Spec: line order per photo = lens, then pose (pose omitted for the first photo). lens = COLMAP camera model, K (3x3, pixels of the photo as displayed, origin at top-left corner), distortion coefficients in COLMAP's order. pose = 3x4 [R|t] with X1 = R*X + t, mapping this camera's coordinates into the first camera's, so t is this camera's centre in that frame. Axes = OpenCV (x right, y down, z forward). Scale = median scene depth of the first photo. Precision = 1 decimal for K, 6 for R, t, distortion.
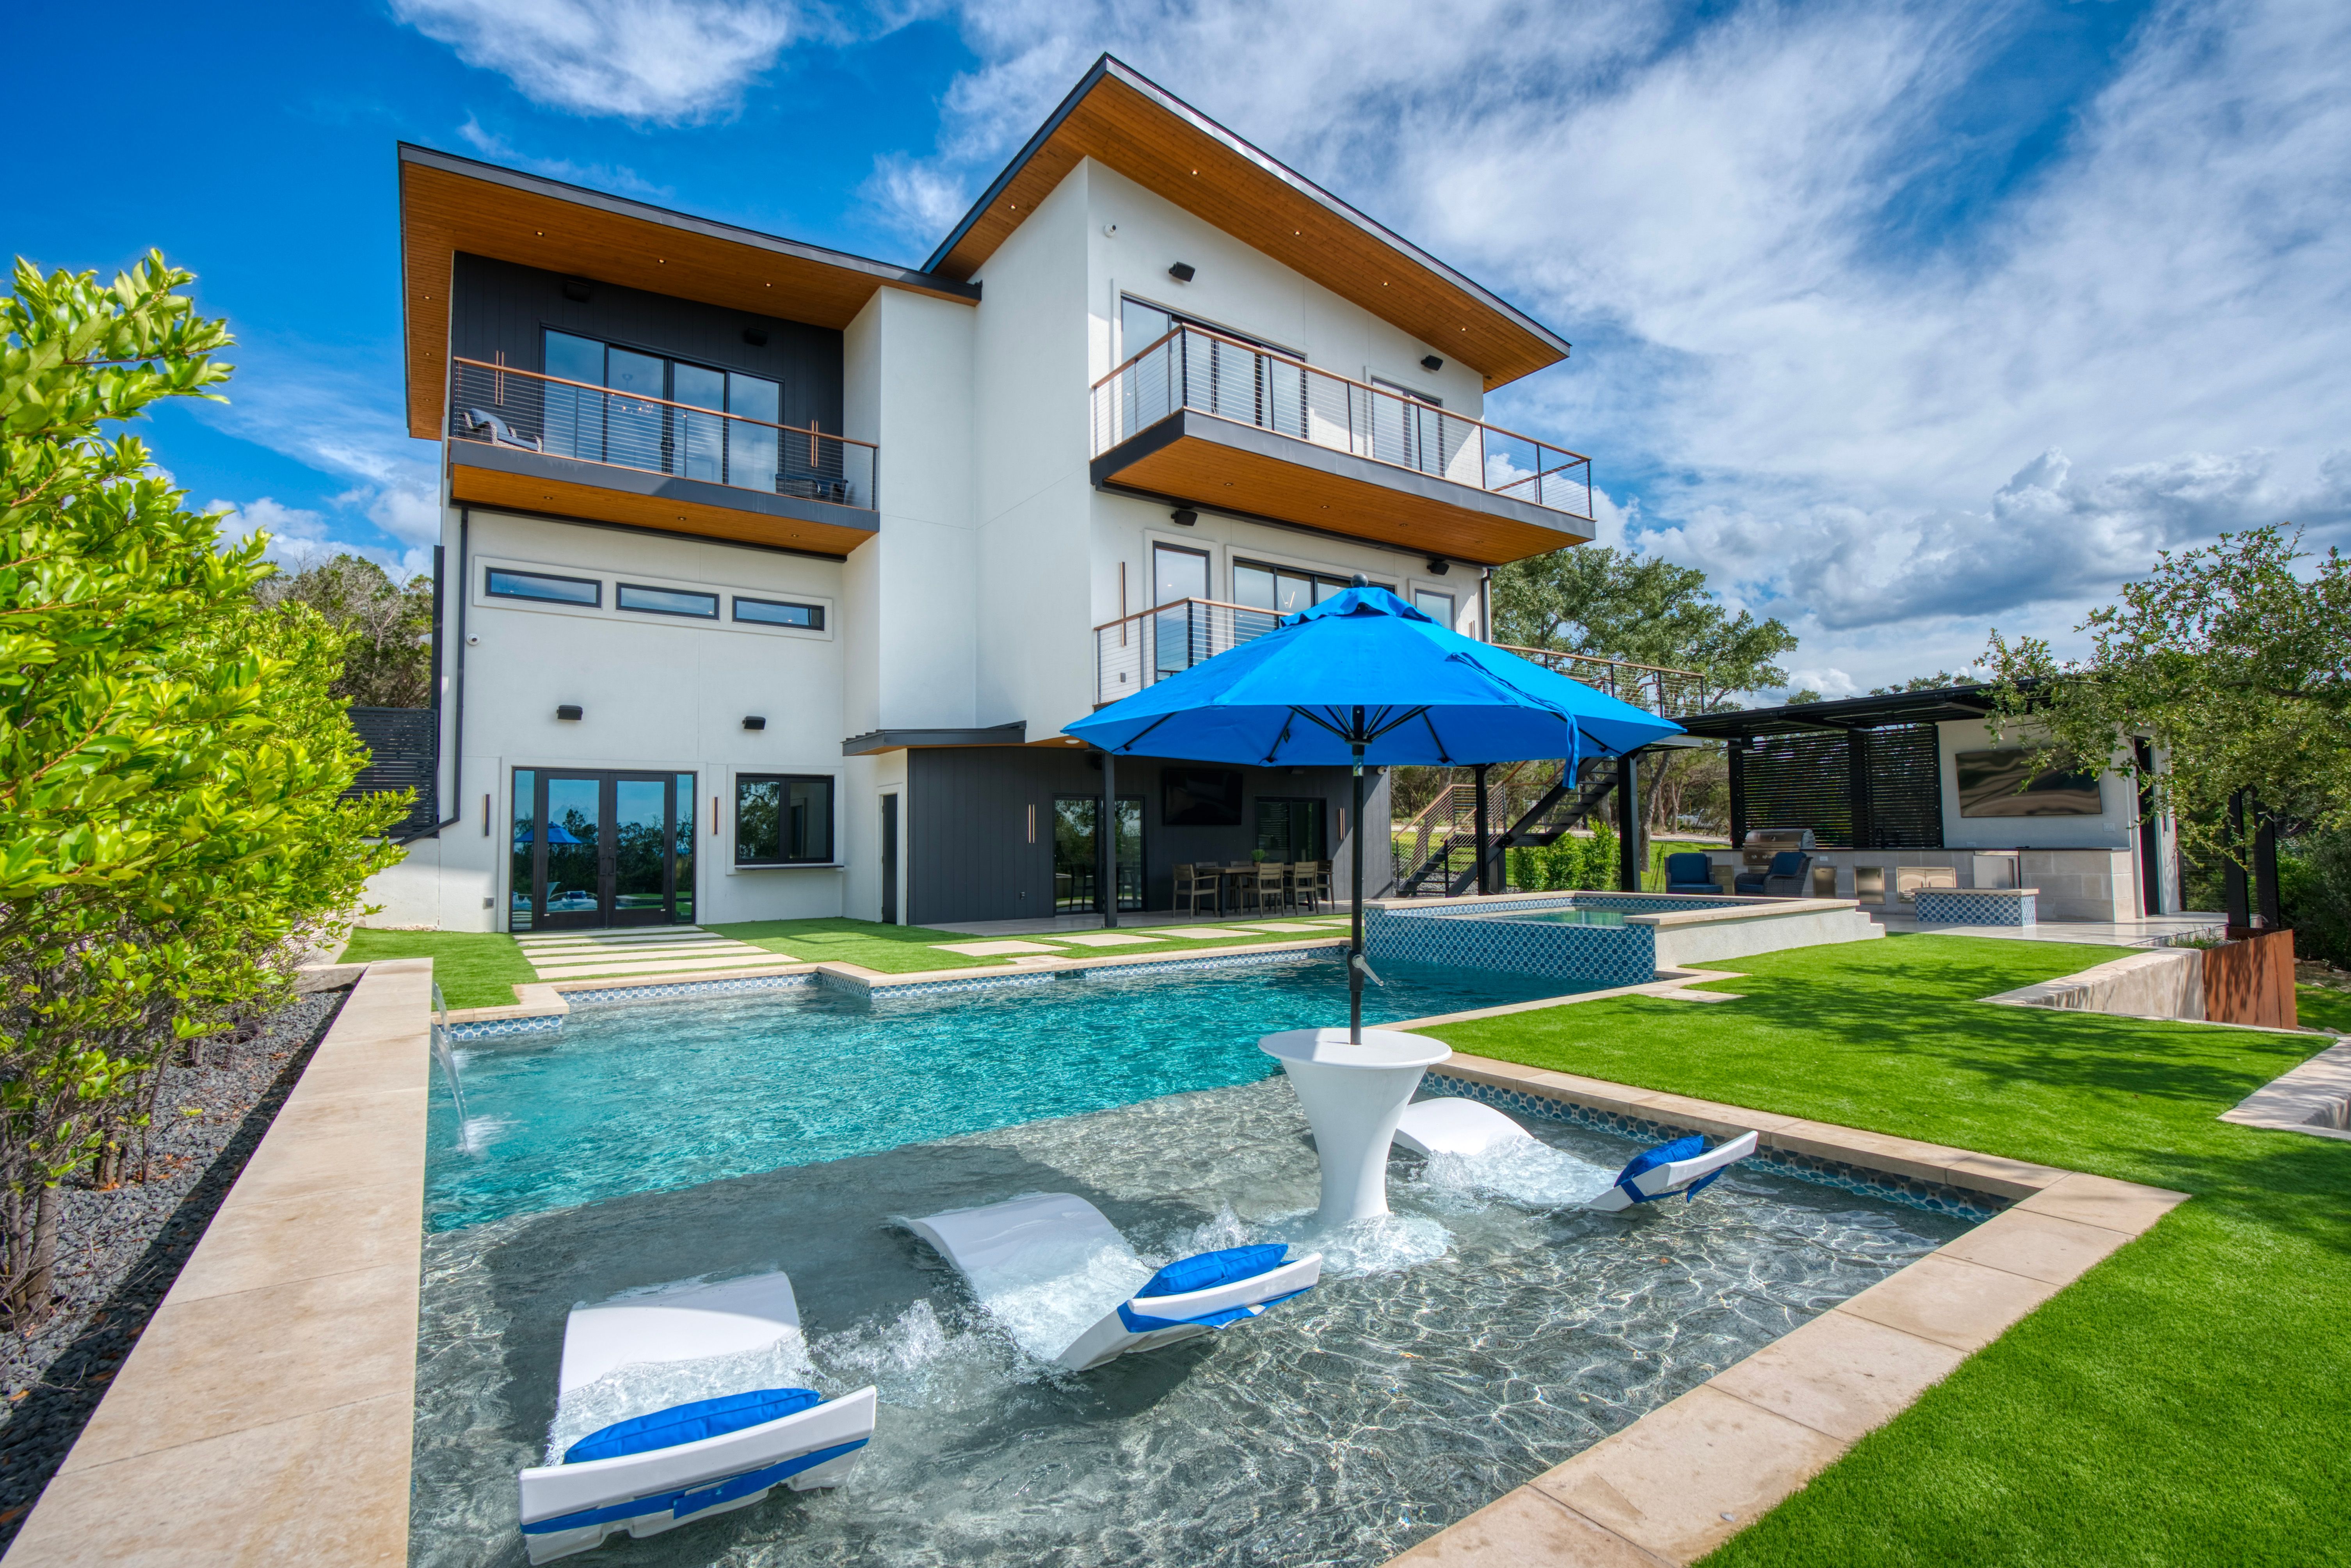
lens RADIAL K [[1116.8, 0, 1172.5], [0, 1116.8, 790.9], [0, 0, 1]] dist [-0.028899, 0.027385]
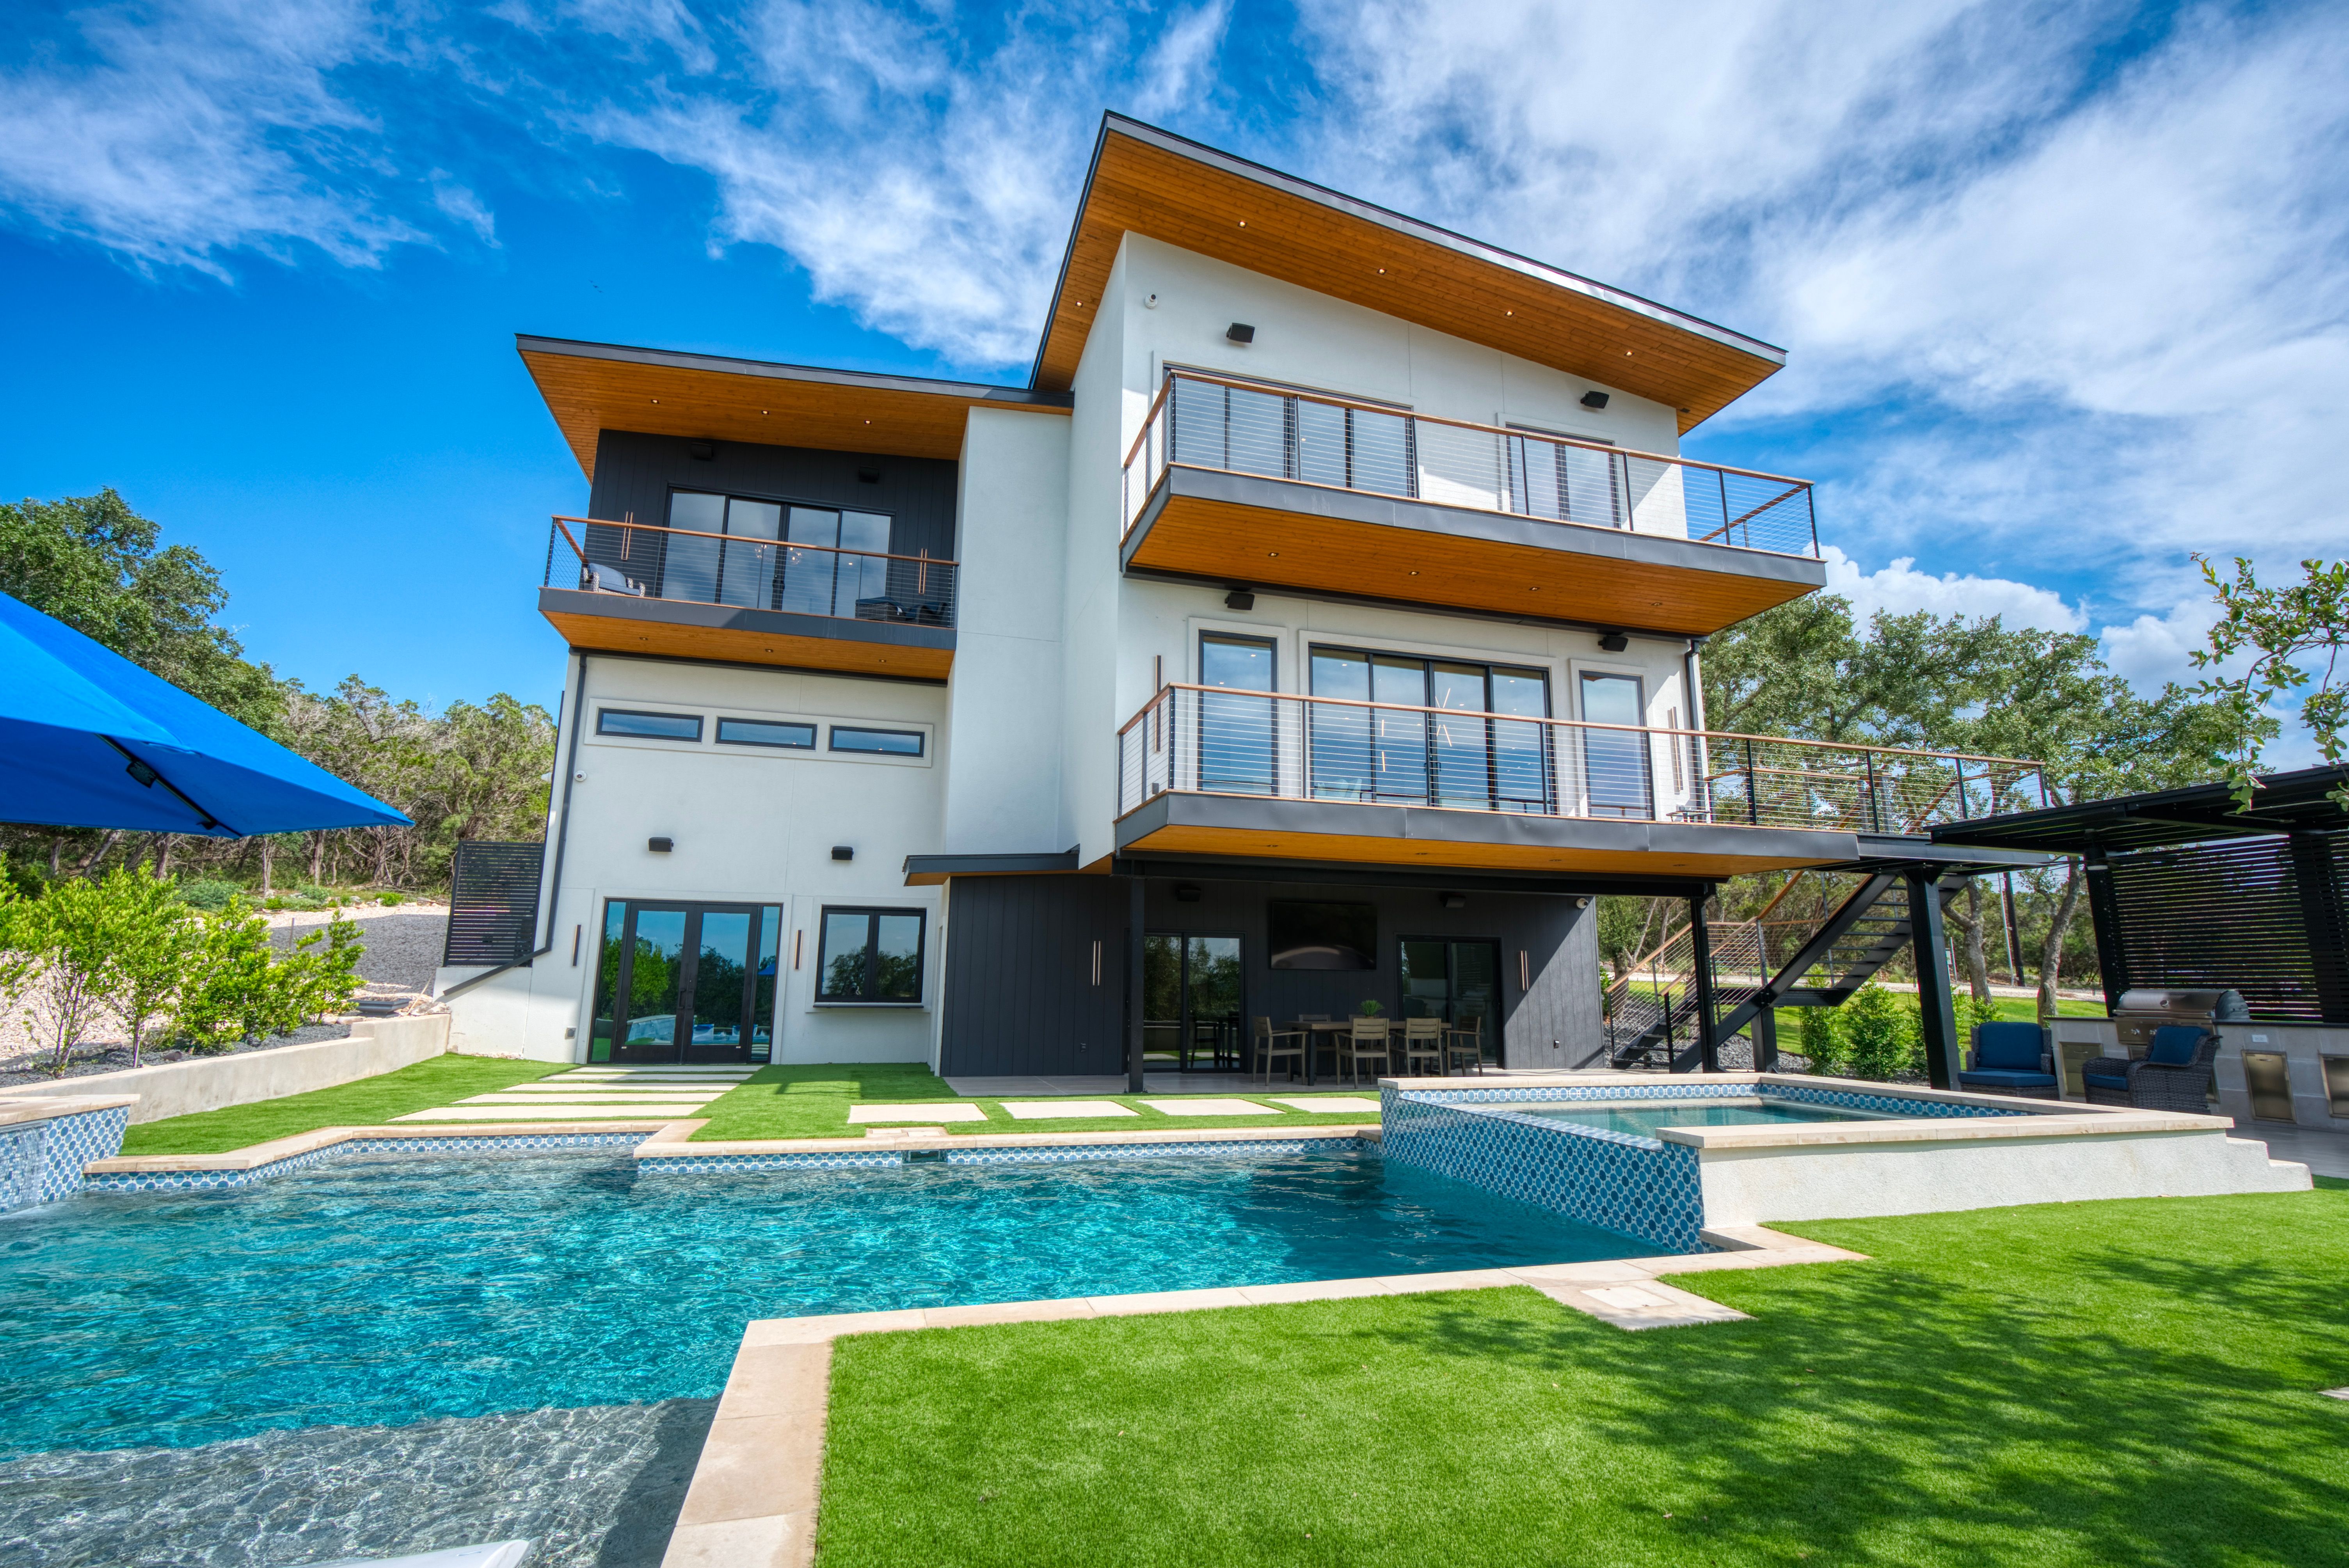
lens RADIAL K [[1071.0, 0, 1179.5], [0, 1071.0, 776.3], [0, 0, 1]] dist [-0.002706, 0.000823]
pose [[0.941812, -0.041869, -0.333522, 0.213428], [-0.007011, 0.989550, -0.144021, 0.005342], [0.336067, 0.137979, 0.931676, 0.217939]]
